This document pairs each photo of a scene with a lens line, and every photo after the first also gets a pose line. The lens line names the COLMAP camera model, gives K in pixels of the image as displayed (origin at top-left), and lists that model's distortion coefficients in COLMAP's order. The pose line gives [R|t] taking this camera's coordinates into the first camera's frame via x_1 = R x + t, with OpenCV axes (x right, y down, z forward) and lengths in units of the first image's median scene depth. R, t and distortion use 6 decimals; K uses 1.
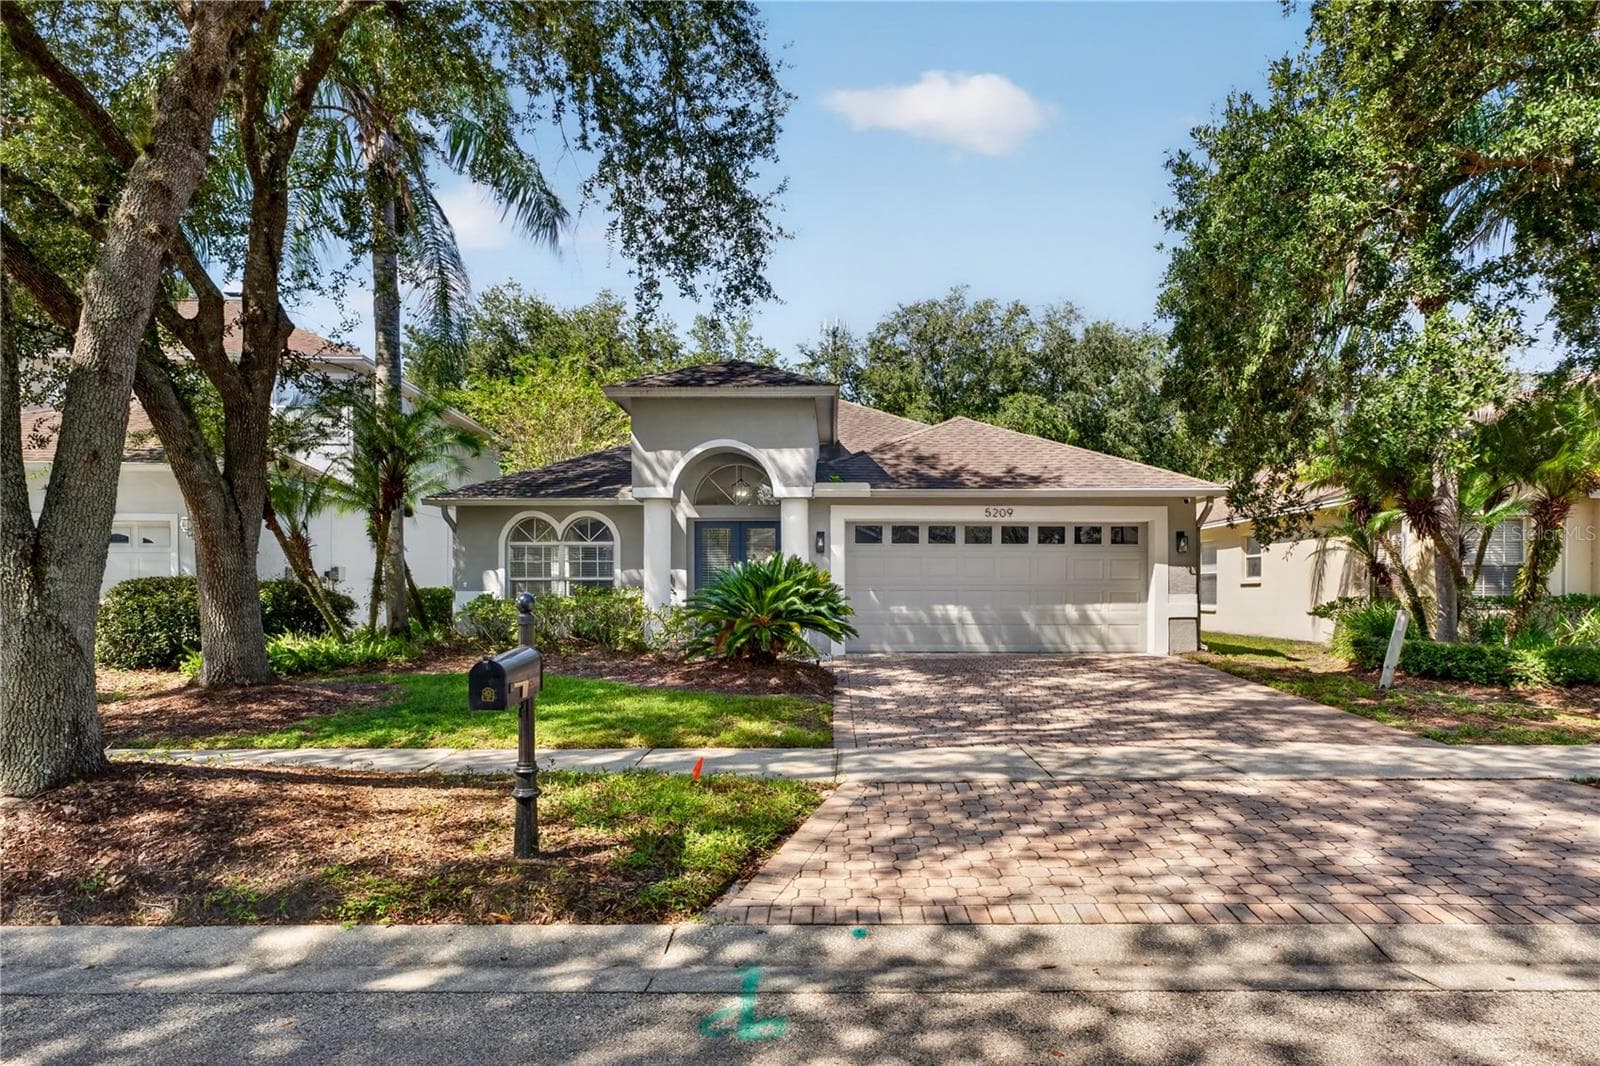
lens RADIAL K [[896.2, 0, 846.5], [0, 896.2, 604.8], [0, 0, 1]] dist [-0.006963, 0.004891]
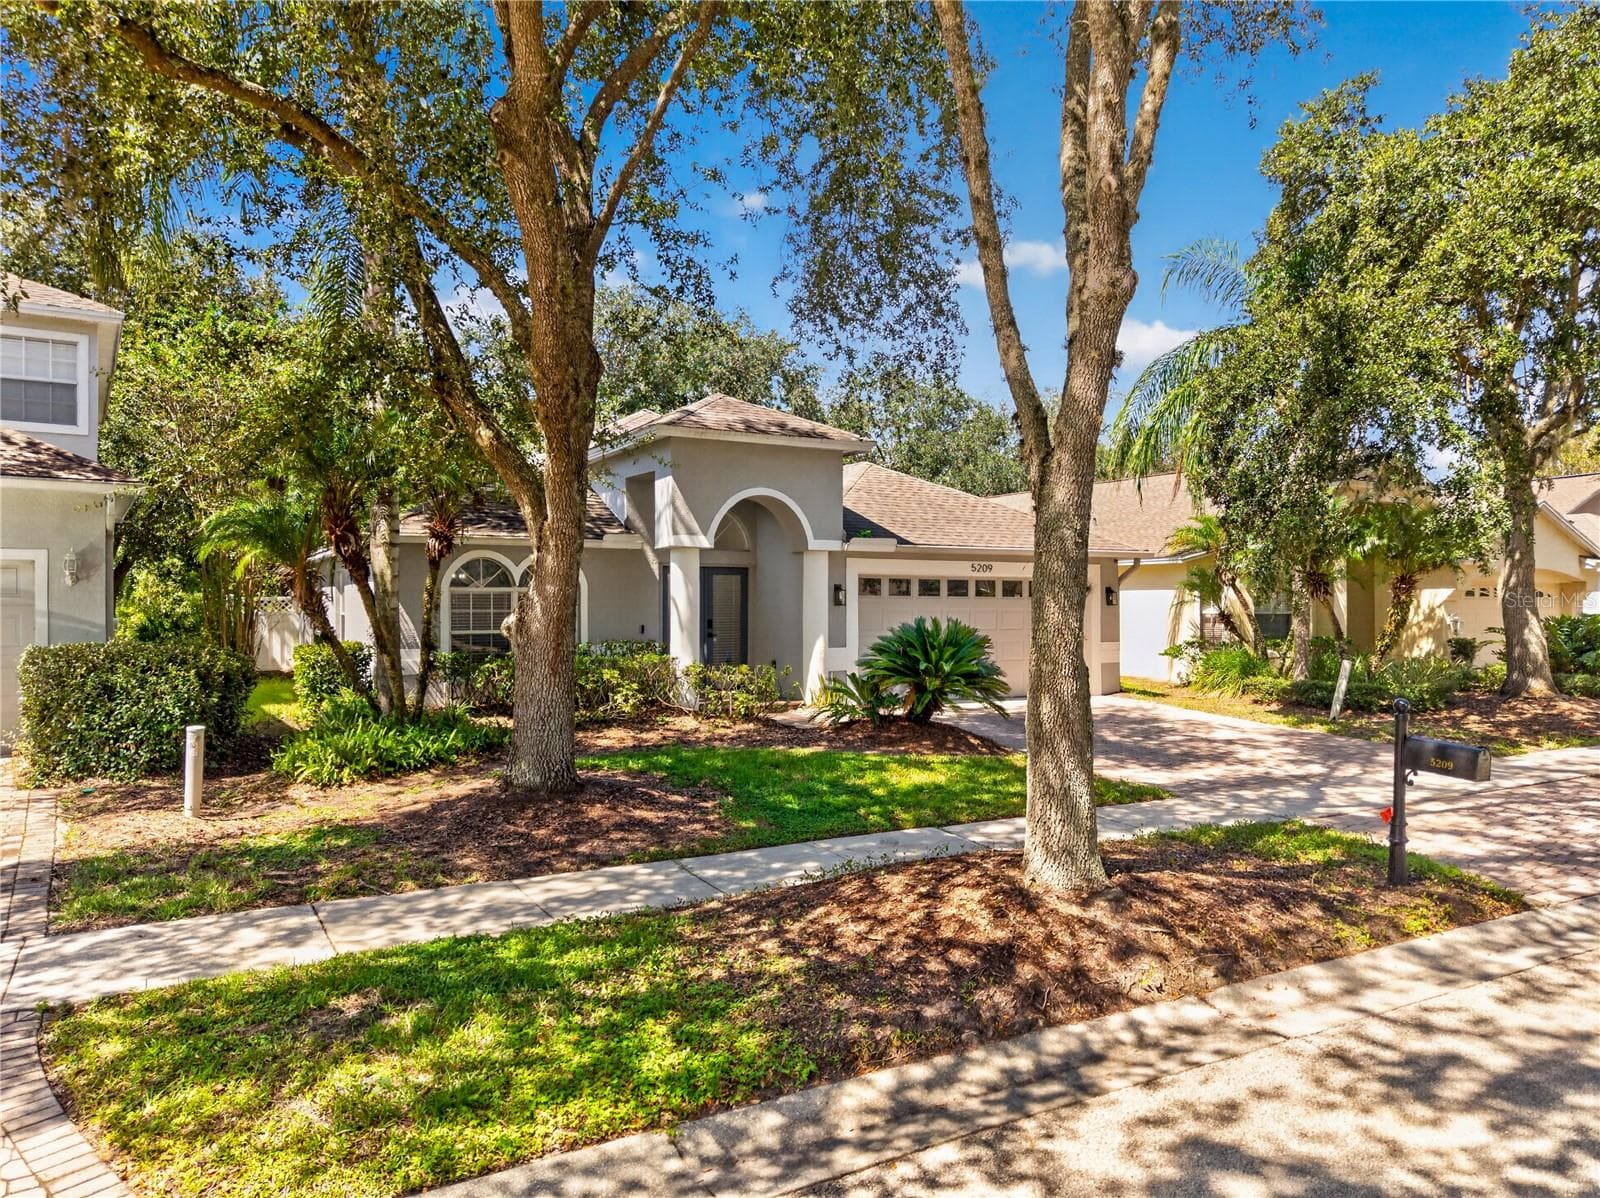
lens RADIAL K [[1076.4, 0, 812.9], [0, 1076.4, 625.3], [0, 0, 1]] dist [0.021444, -0.017914]
pose [[0.872572, -0.007992, 0.488421, -0.633957], [0.003466, 0.999942, 0.010170, -0.049621], [-0.488474, -0.007182, 0.872549, -0.018129]]
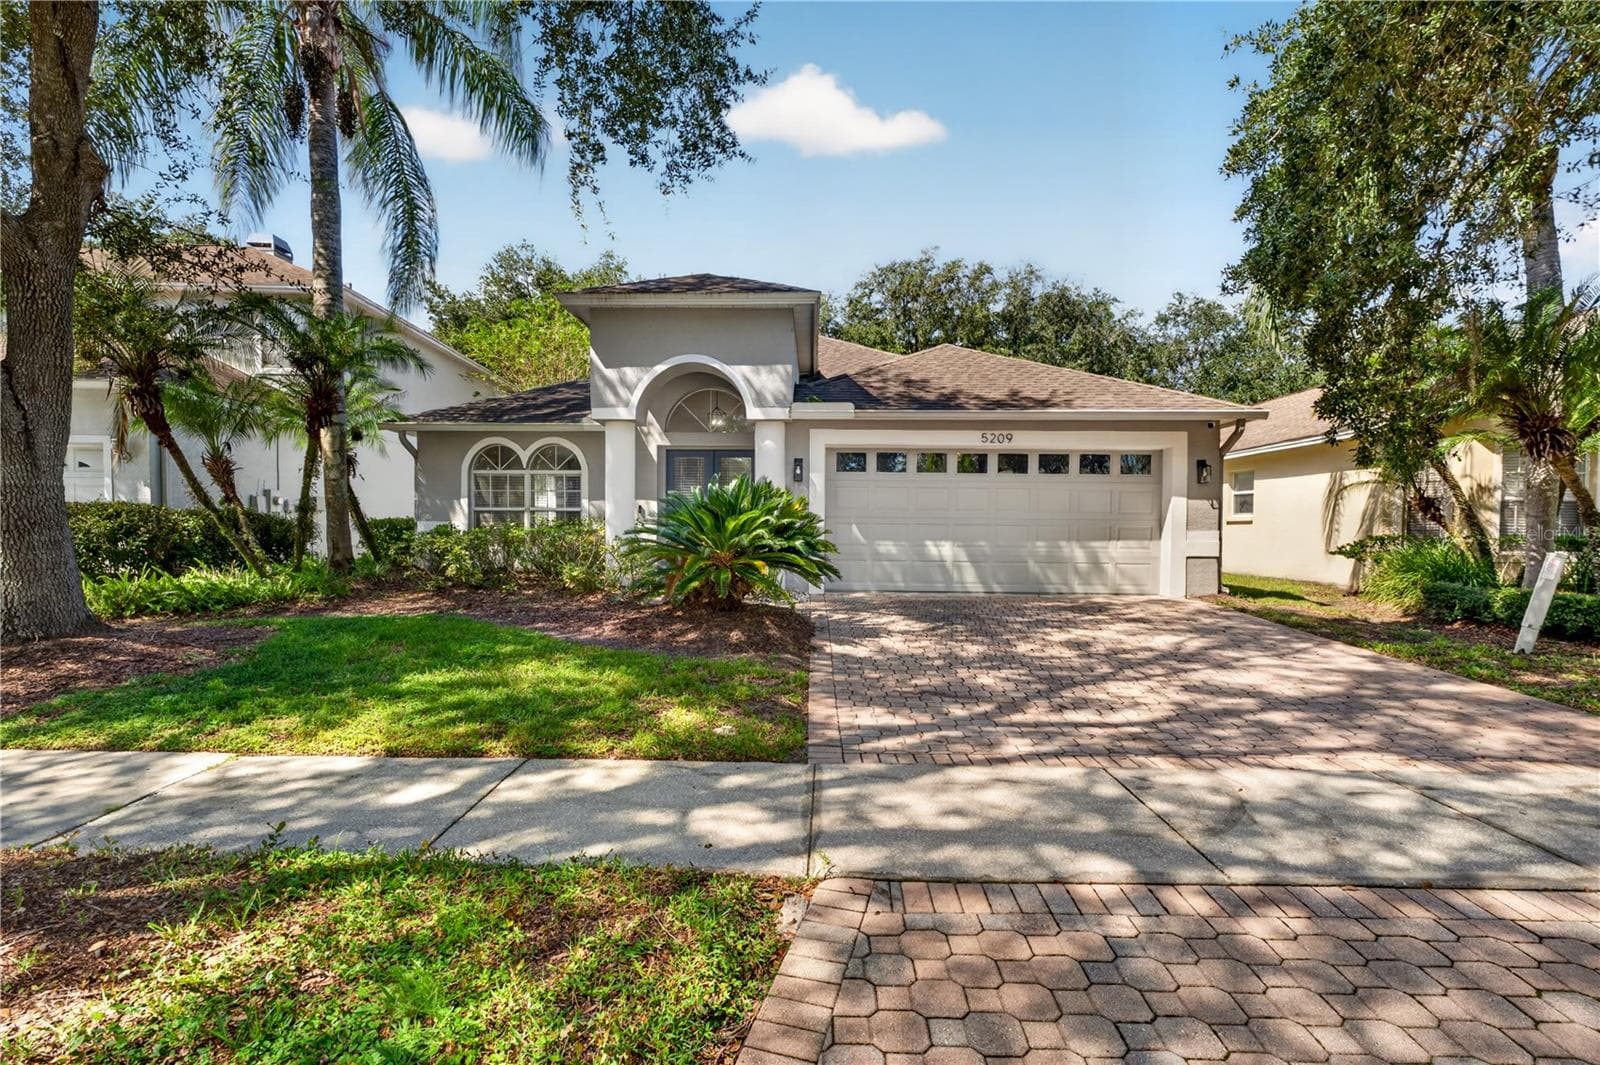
lens RADIAL K [[723.6, 0, 798.5], [0, 723.6, 554.0], [0, 0, 1]] dist [-0.004391, 0.001251]
pose [[0.999329, 0.009506, -0.035365, -0.002073], [-0.008731, 0.999720, 0.022007, -0.000671], [0.035565, -0.021684, 0.999132, 0.267370]]
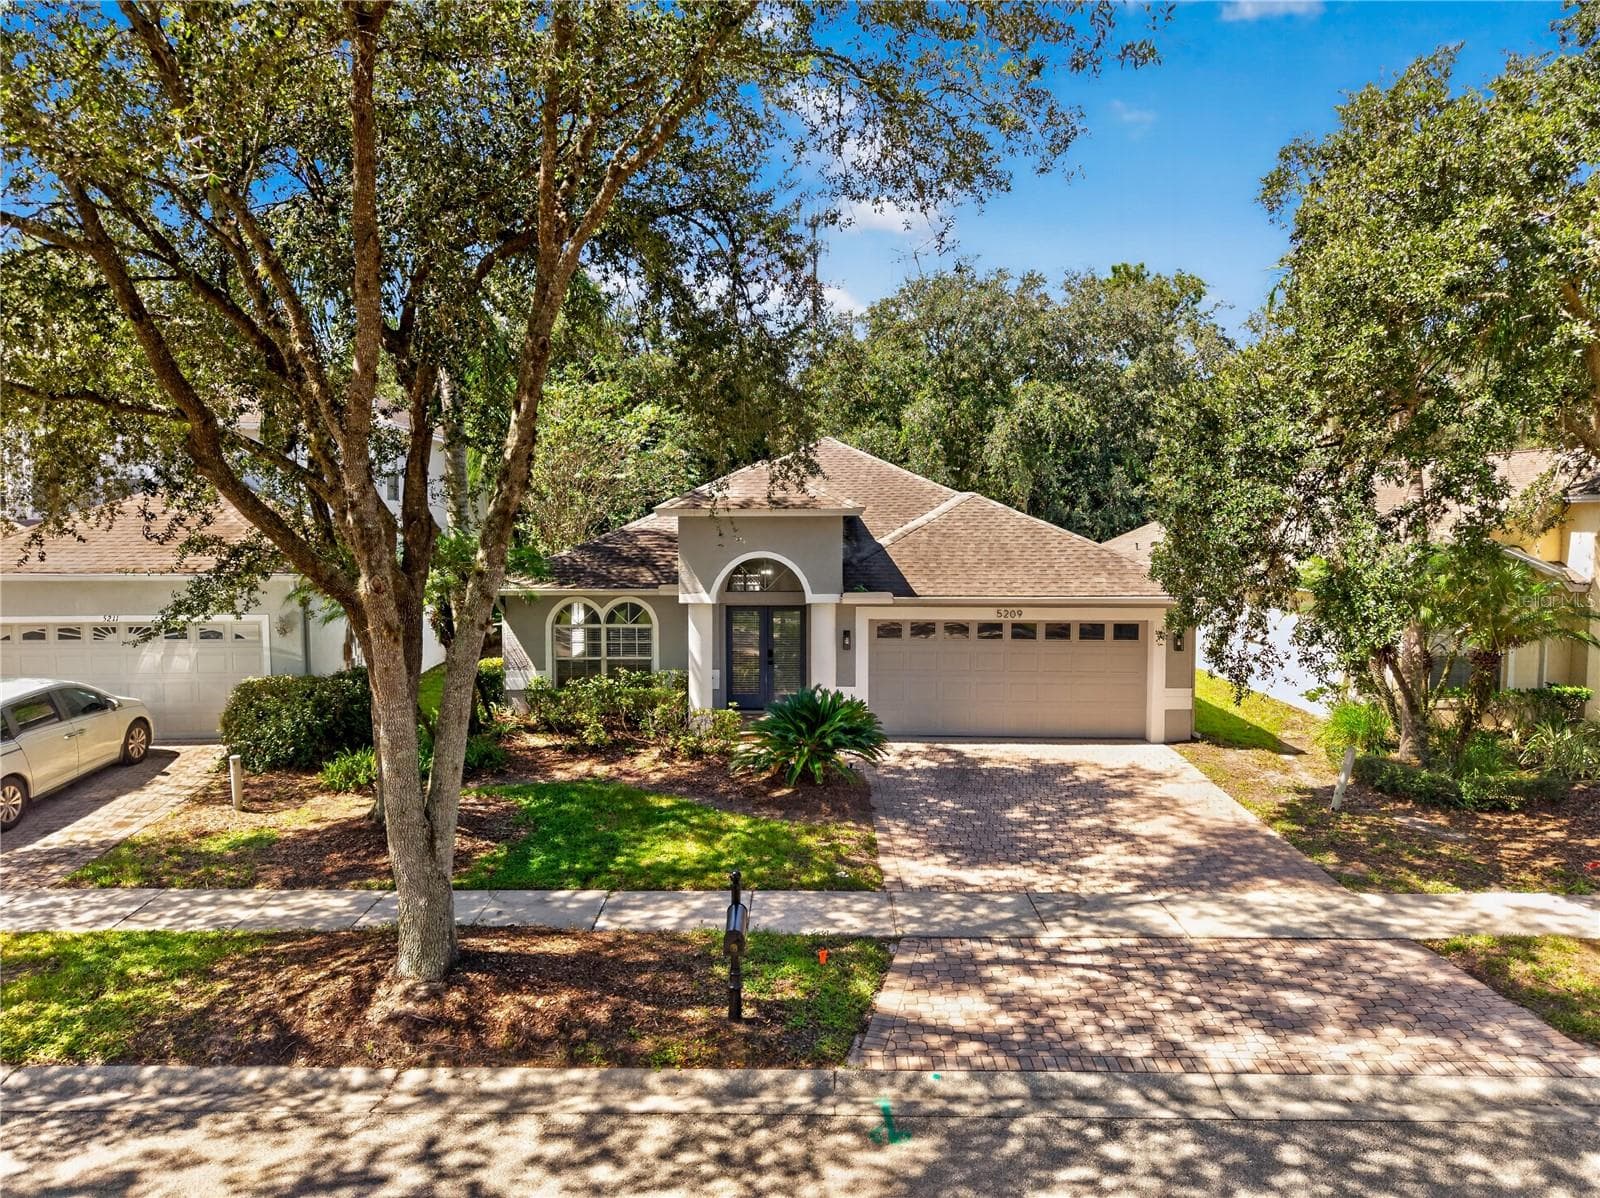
lens RADIAL K [[1076.4, 0, 797.7], [0, 1076.4, 569.7], [0, 0, 1]] dist [0.021444, -0.017914]
pose [[0.999684, 0.005804, -0.024464, -0.057600], [-0.004373, 0.998298, 0.058155, -0.234242], [0.024760, -0.058030, 0.998008, -0.319189]]
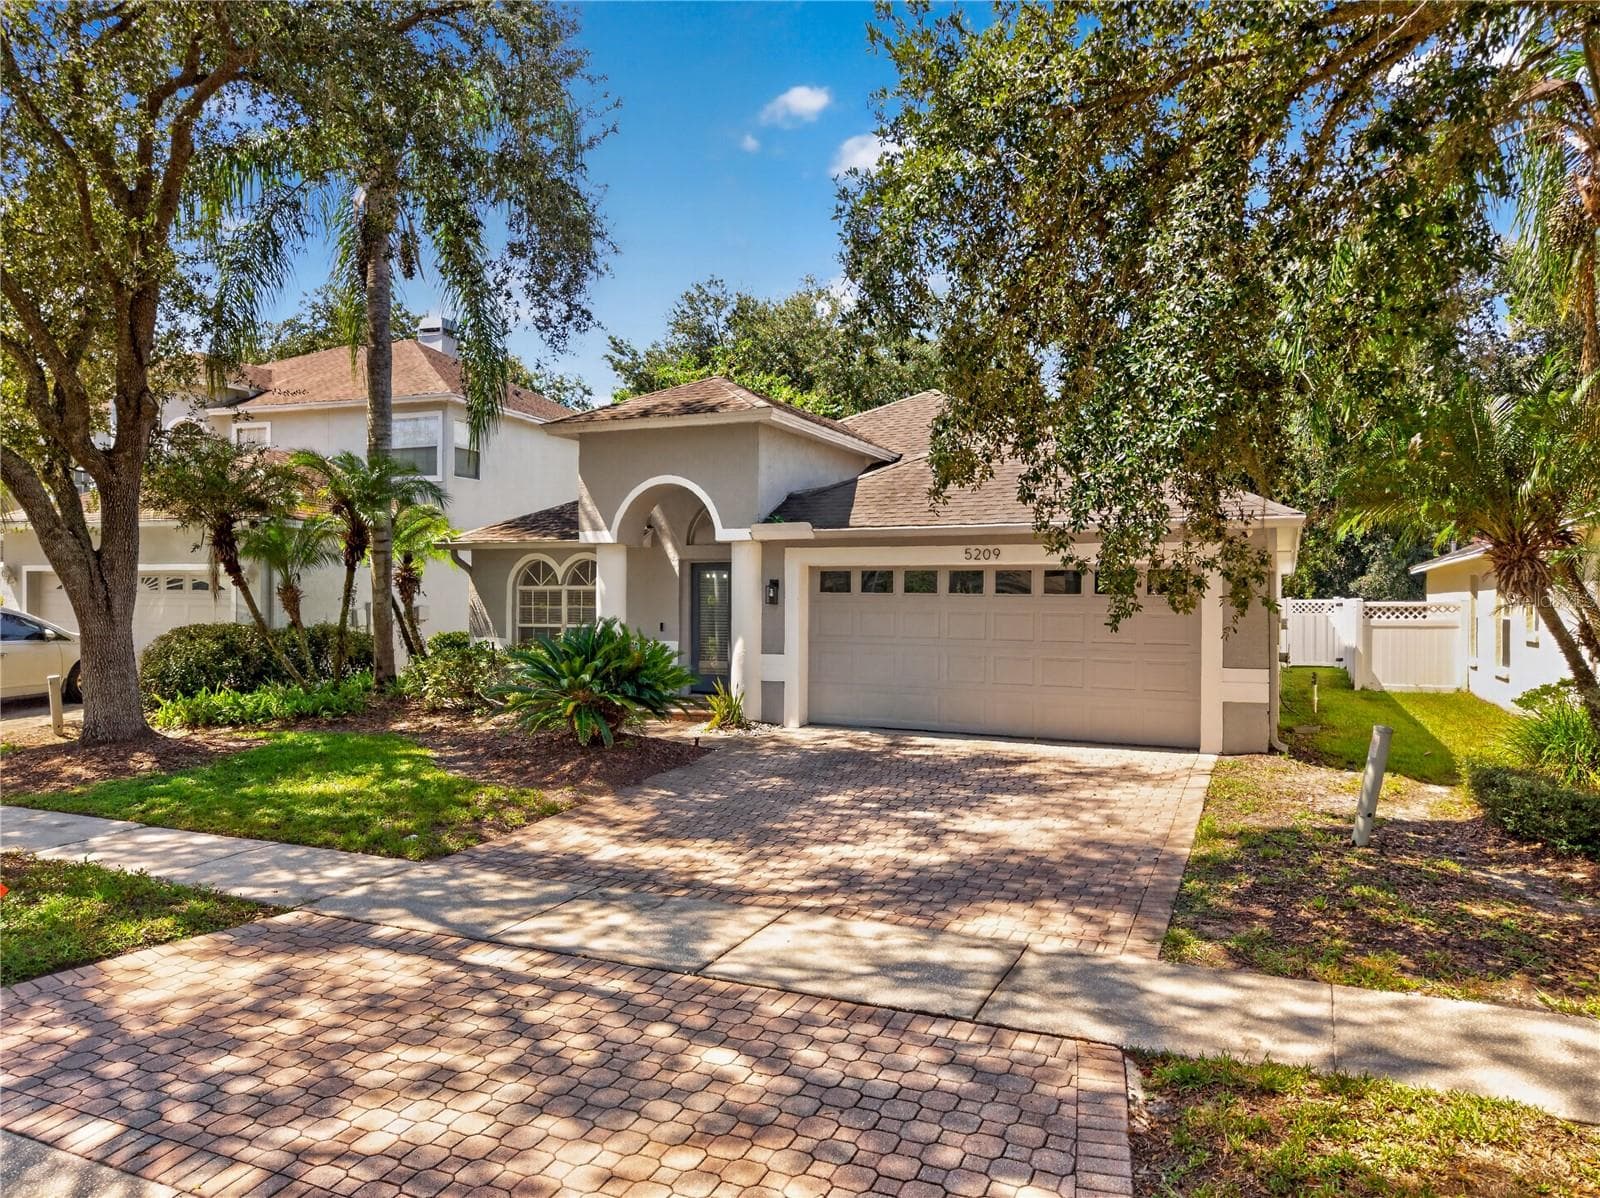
lens RADIAL K [[1076.4, 0, 809.4], [0, 1076.4, 616.0], [0, 0, 1]] dist [0.021444, -0.017914]
pose [[0.910383, 0.013122, -0.413558, 0.420189], [-0.013589, 0.999906, 0.001812, -0.050069], [0.413543, 0.003971, 0.910476, 0.096987]]
